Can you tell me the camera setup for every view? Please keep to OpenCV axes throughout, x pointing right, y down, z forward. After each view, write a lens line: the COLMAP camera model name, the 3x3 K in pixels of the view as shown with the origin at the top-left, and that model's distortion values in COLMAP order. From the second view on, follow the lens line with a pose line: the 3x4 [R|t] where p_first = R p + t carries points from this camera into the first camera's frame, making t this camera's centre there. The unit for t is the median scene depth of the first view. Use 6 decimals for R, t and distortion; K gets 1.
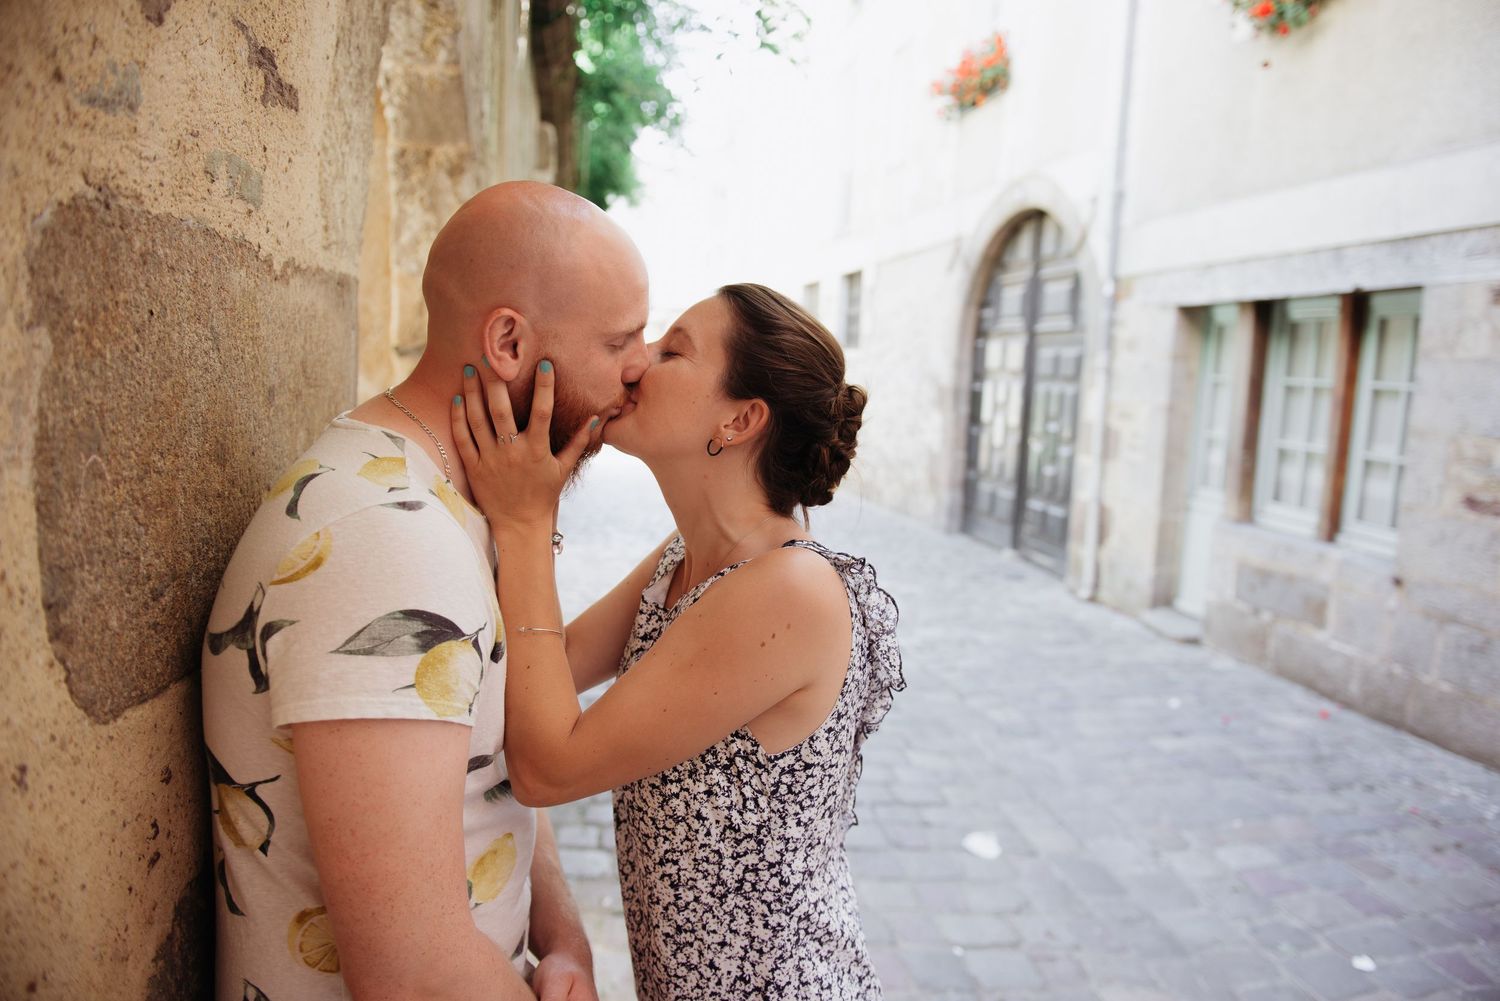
lens RADIAL K [[1029.9, 0, 754.3], [0, 1029.9, 500.4], [0, 0, 1]] dist [-0.037059, -0.001189]
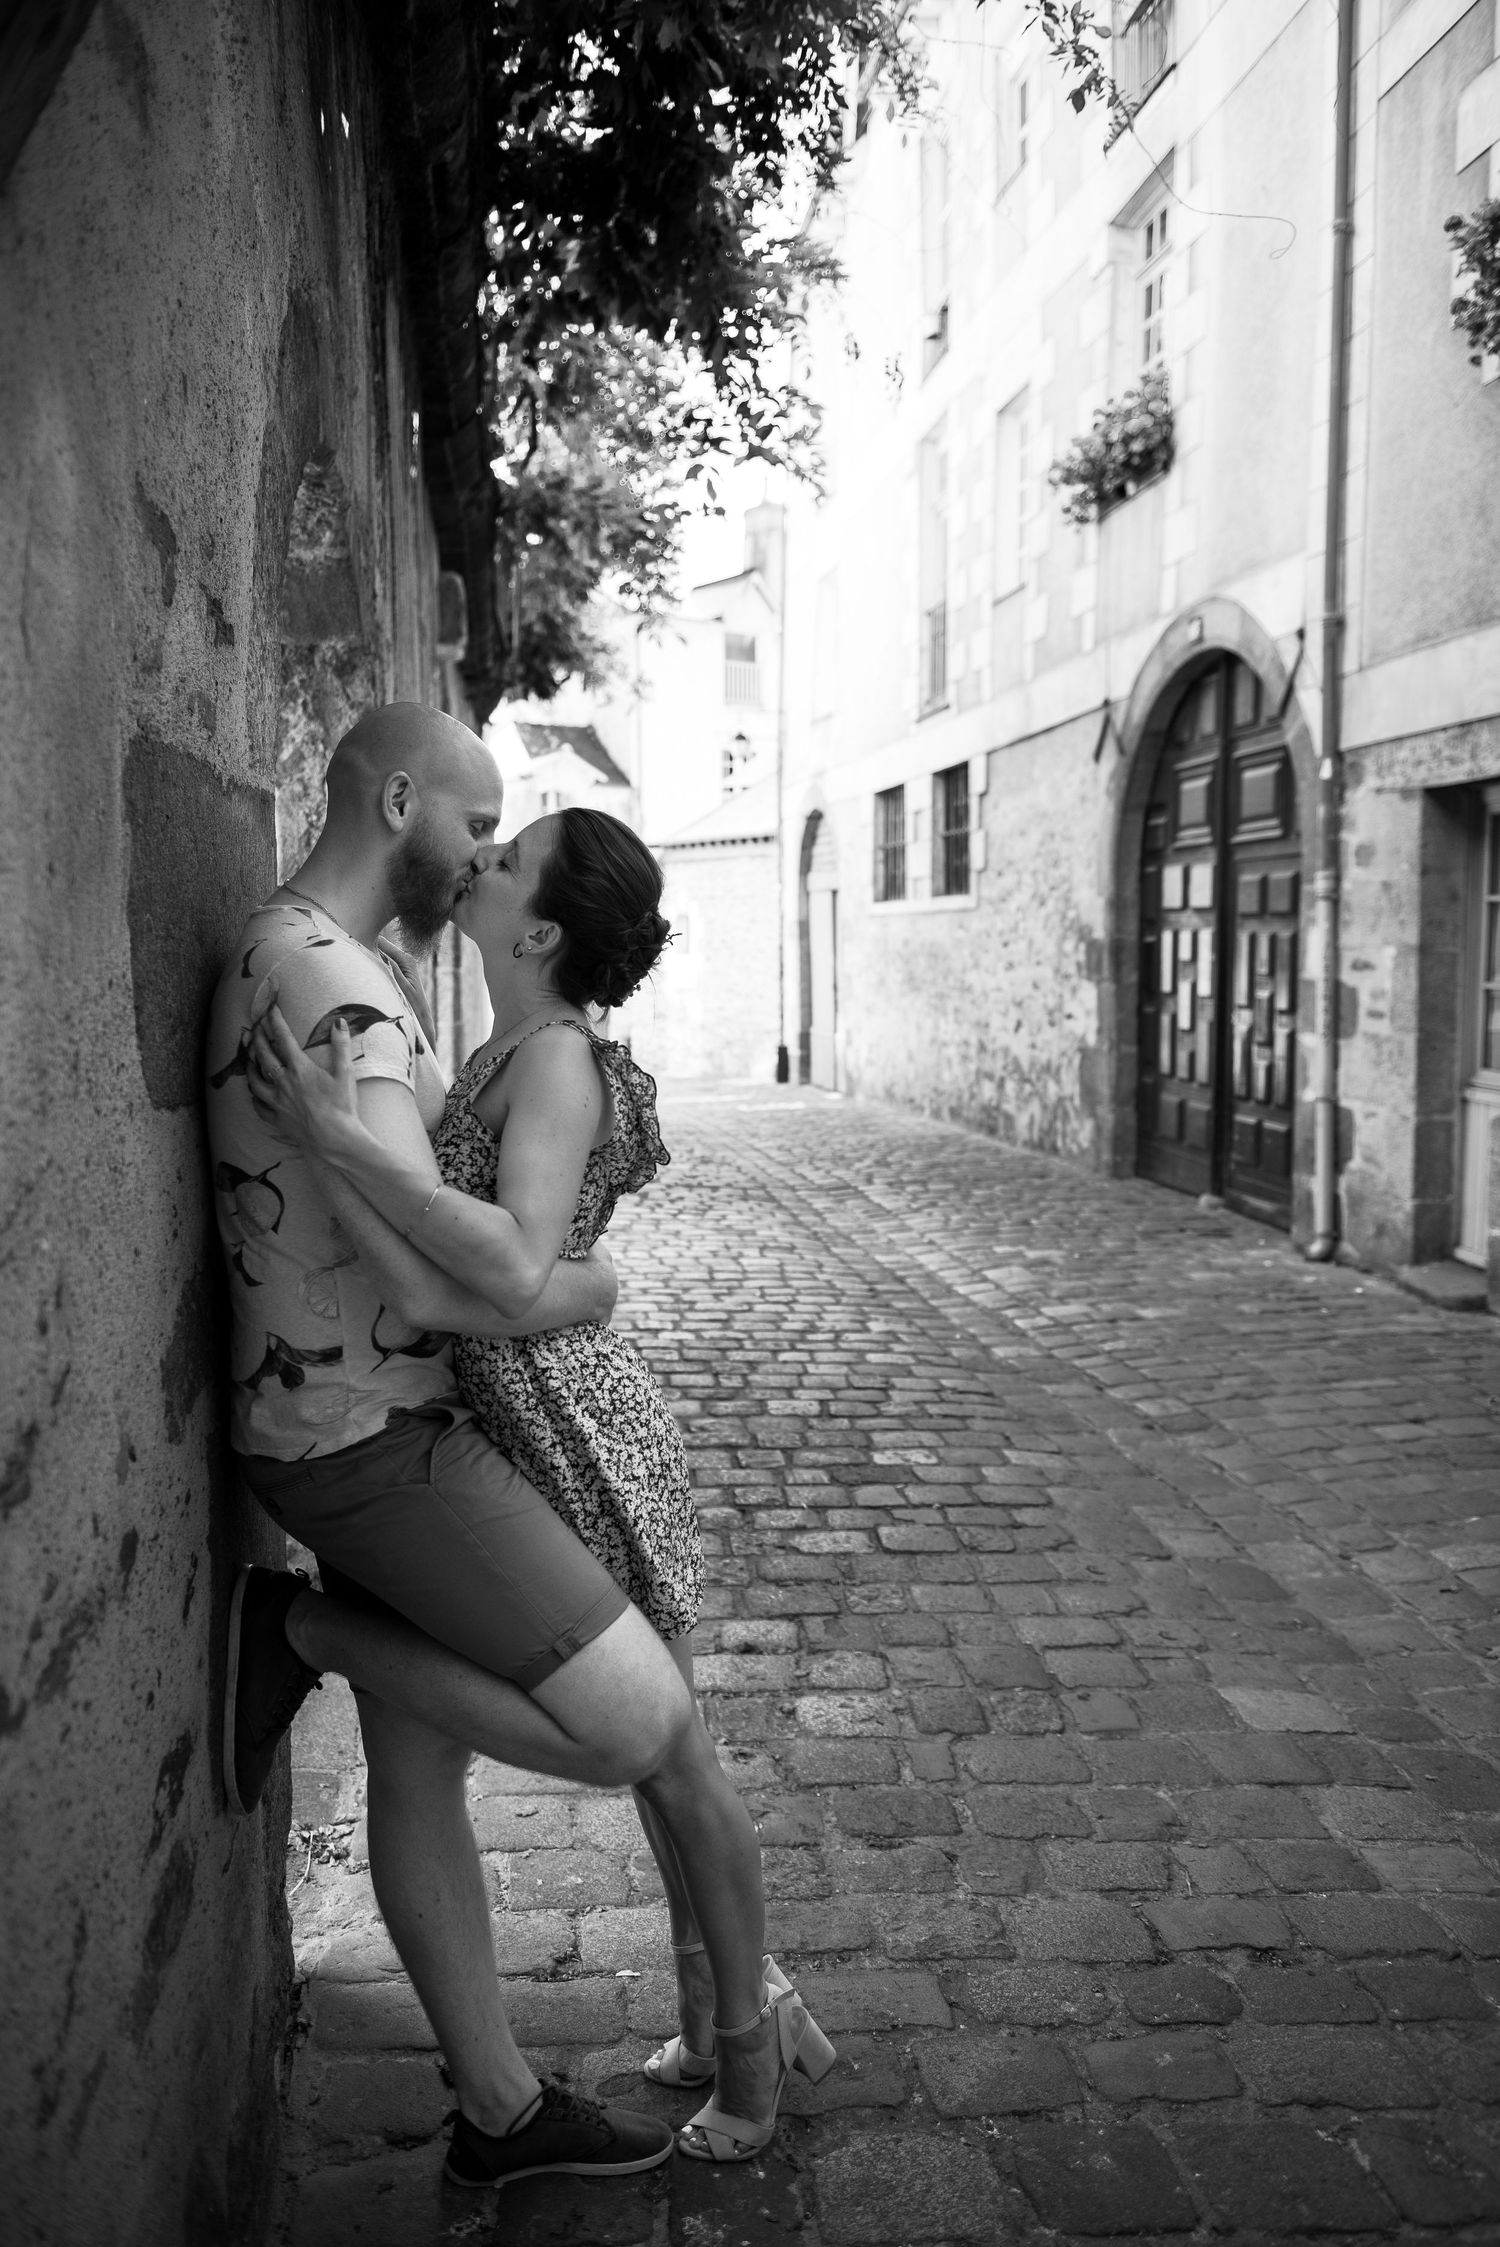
lens RADIAL K [[1843.6, 0, 747.6], [0, 1843.6, 1118.7], [0, 0, 1]] dist [-0.009379, -0.006530]
pose [[0.997563, -0.045863, -0.052578, 0.034920], [0.043801, 0.998250, -0.039718, 0.042676], [0.054308, 0.037319, 0.997827, -0.170673]]
